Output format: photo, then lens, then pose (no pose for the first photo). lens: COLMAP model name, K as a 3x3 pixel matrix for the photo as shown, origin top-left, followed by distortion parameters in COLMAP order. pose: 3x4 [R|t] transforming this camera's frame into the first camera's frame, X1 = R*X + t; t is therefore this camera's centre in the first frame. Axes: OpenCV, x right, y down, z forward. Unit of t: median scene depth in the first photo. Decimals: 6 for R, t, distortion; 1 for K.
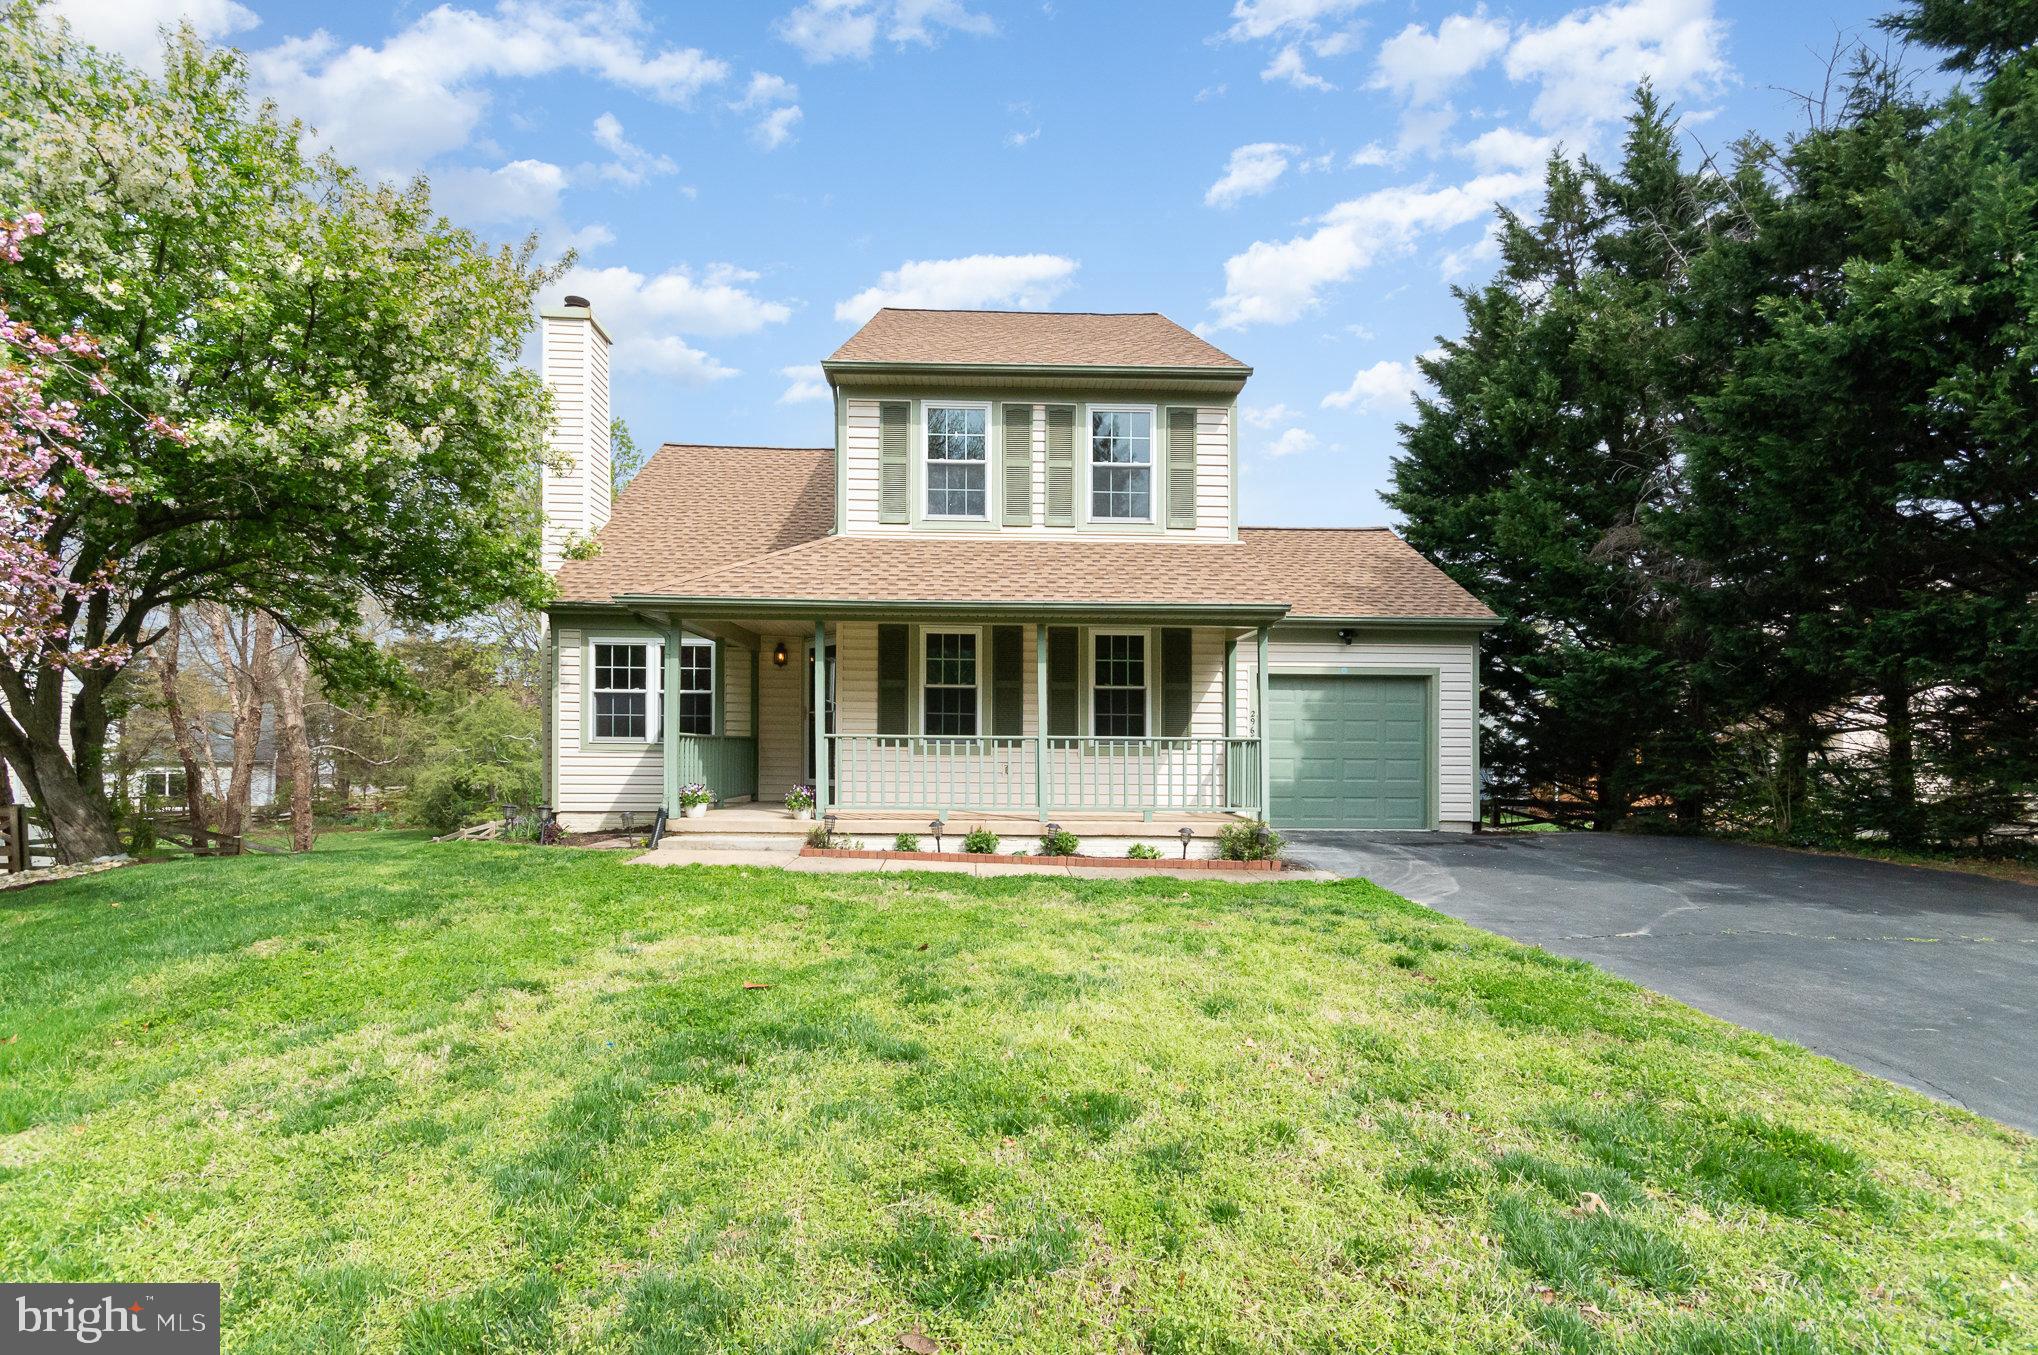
lens RADIAL K [[892.9, 0, 1024.9], [0, 892.9, 750.6], [0, 0, 1]] dist [0.008631, -0.000108]
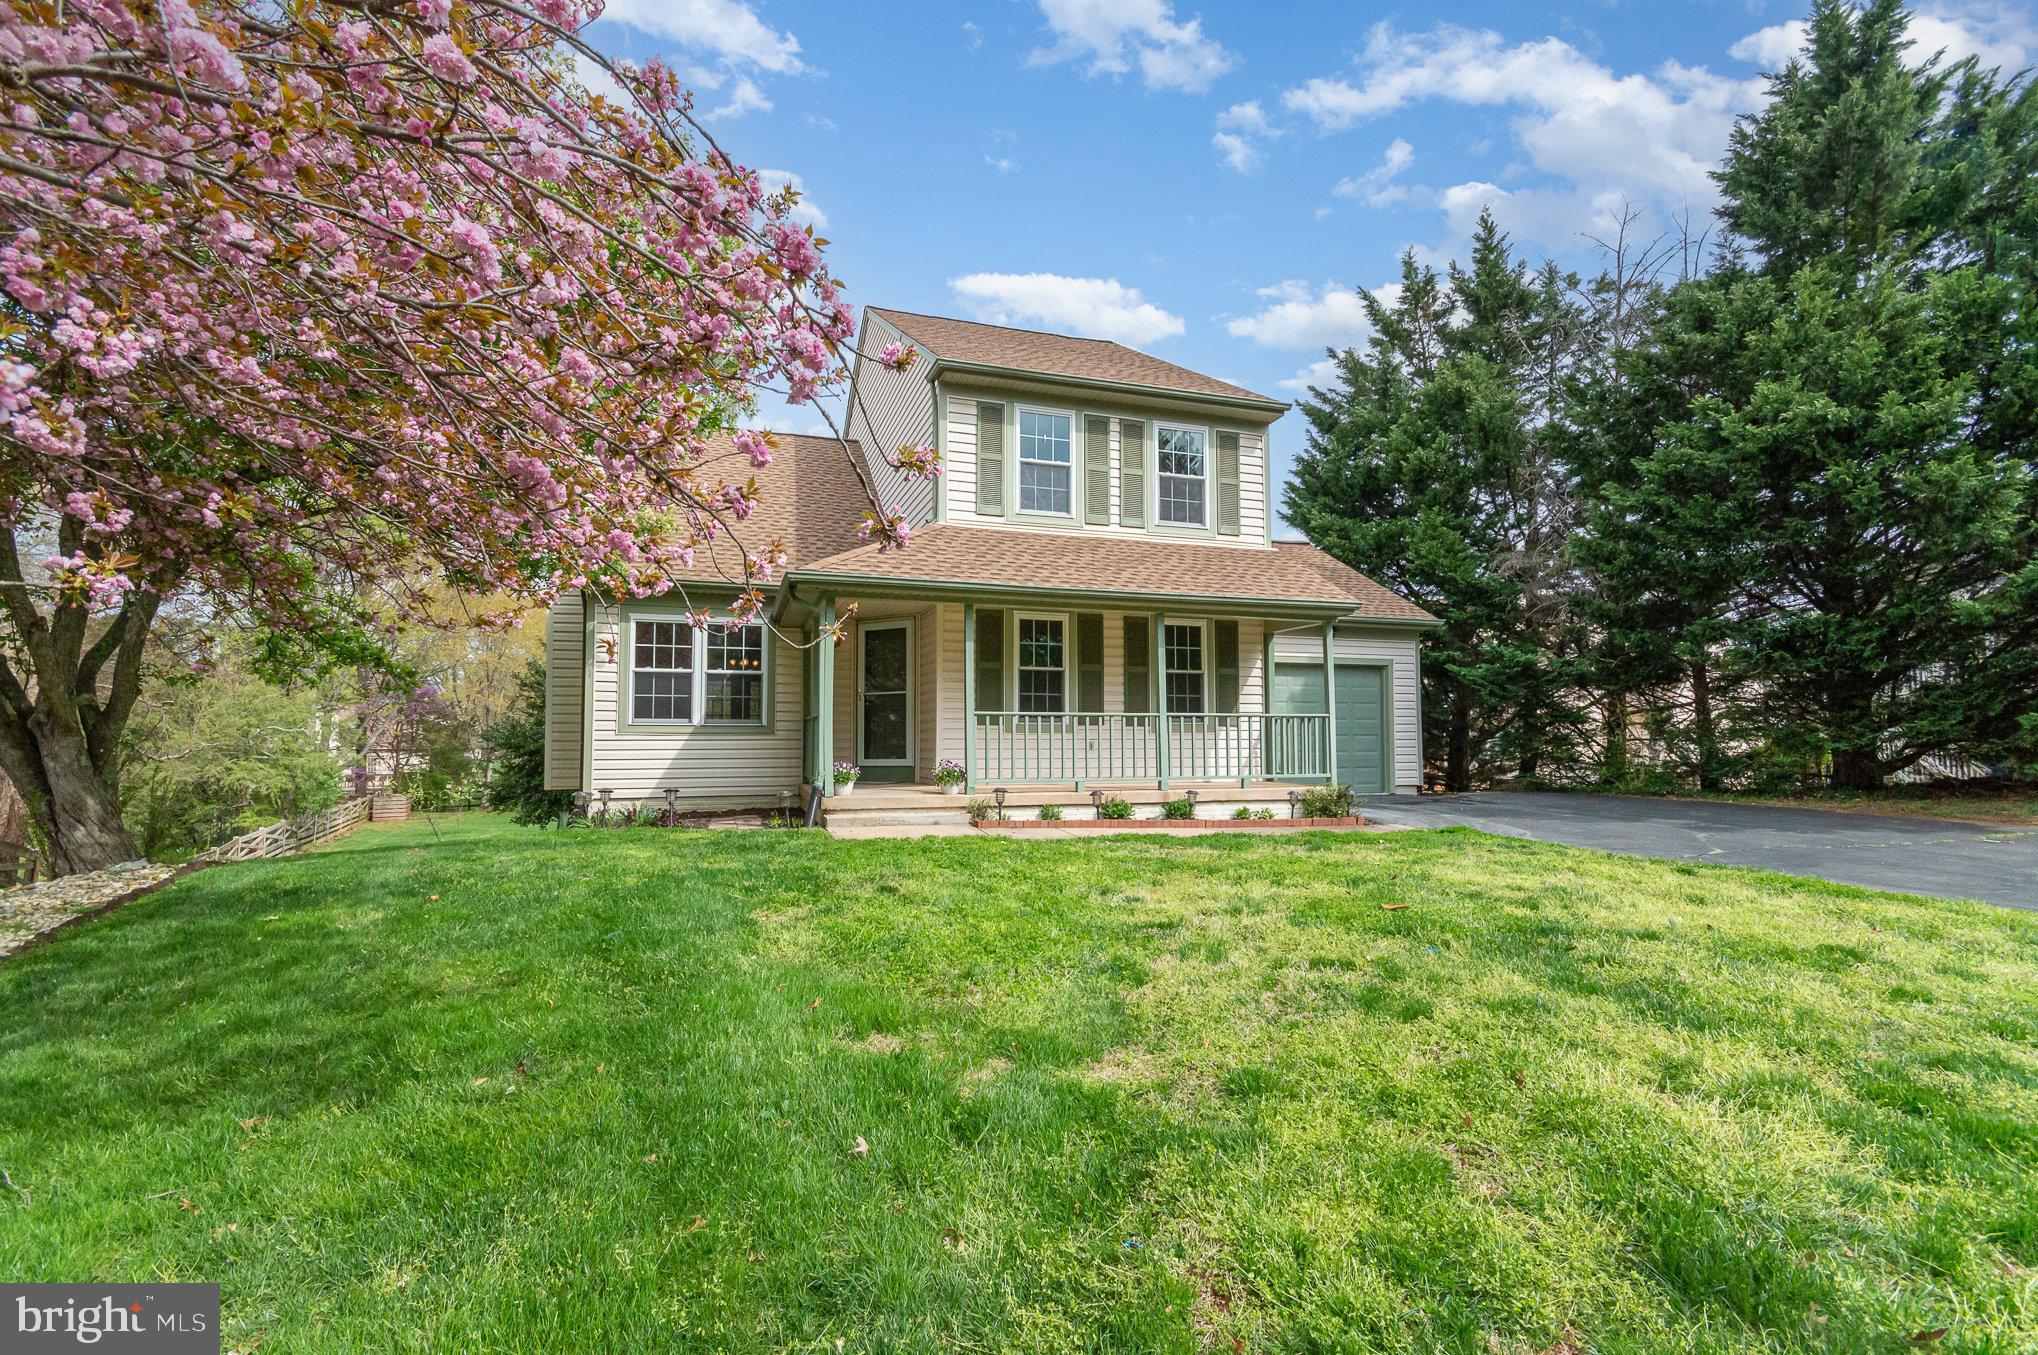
lens RADIAL K [[878.6, 0, 1014.9], [0, 878.6, 707.9], [0, 0, 1]] dist [0.000822, 0.000015]
pose [[0.960269, 0.000196, 0.279076, -0.408384], [0.010900, 0.999210, -0.038208, 0.015045], [-0.278863, 0.039732, 0.959509, -0.001690]]
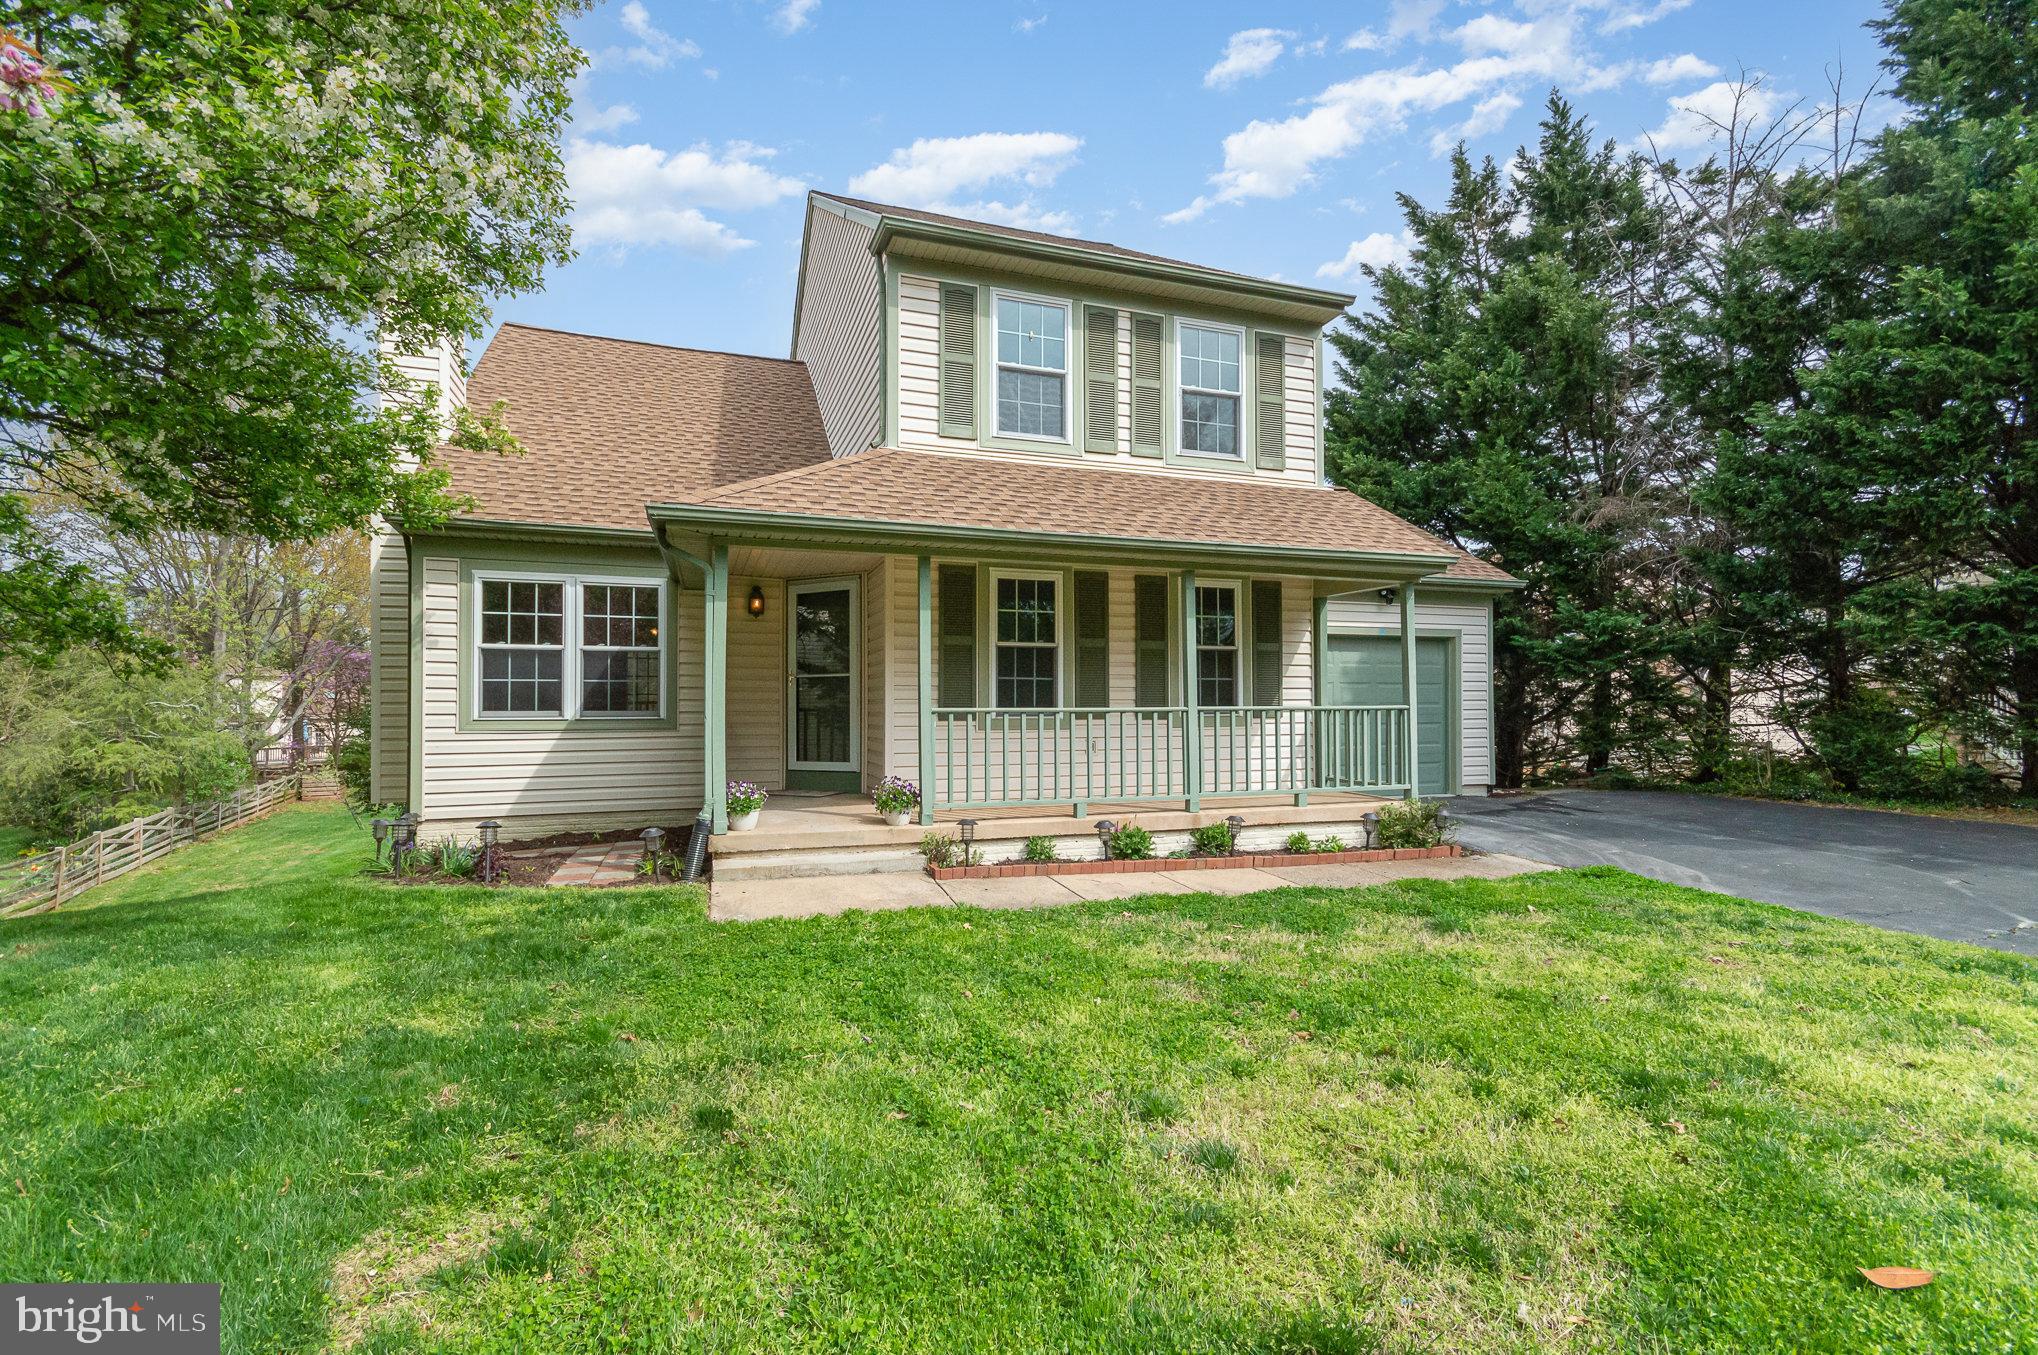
lens RADIAL K [[873.4, 0, 1016.7], [0, 873.4, 691.6], [0, 0, 1]] dist [0.007310, 0.000068]
pose [[0.955452, -0.007332, 0.295054, -0.325129], [0.012277, 0.999813, -0.014911, -0.018020], [-0.294890, 0.017869, 0.955364, 0.250028]]
